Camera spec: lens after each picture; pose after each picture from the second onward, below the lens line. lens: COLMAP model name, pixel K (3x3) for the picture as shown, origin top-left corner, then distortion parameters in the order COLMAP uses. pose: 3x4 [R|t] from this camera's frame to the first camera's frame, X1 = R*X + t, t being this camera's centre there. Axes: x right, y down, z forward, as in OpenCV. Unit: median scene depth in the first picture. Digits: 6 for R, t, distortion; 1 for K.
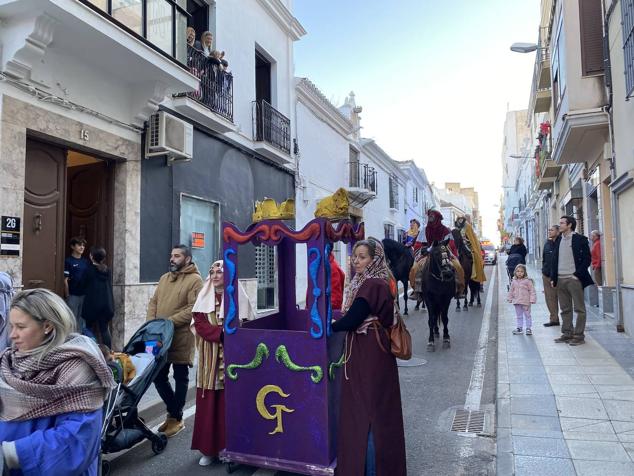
lens RADIAL K [[488.8, 0, 319.4], [0, 488.8, 239.9], [0, 0, 1]] dist [0.074581, -0.146463]
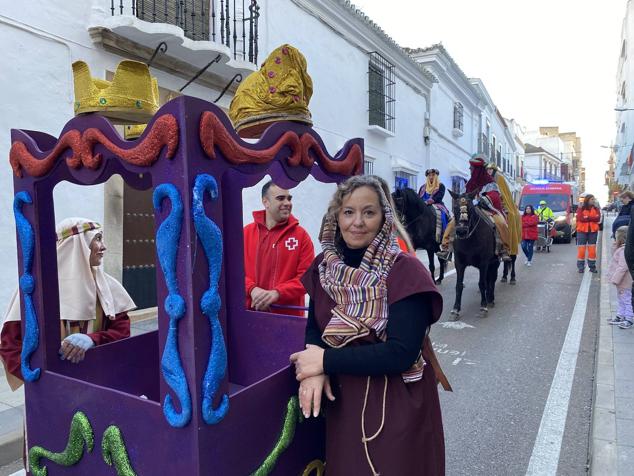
lens RADIAL K [[483.2, 0, 311.9], [0, 483.2, 239.2], [0, 0, 1]] dist [0.030147, -0.029970]
pose [[0.981585, 0.014482, -0.190474, 0.331351], [0.002080, 0.996253, 0.086465, 0.012167], [0.191012, -0.085269, 0.977877, 0.915005]]
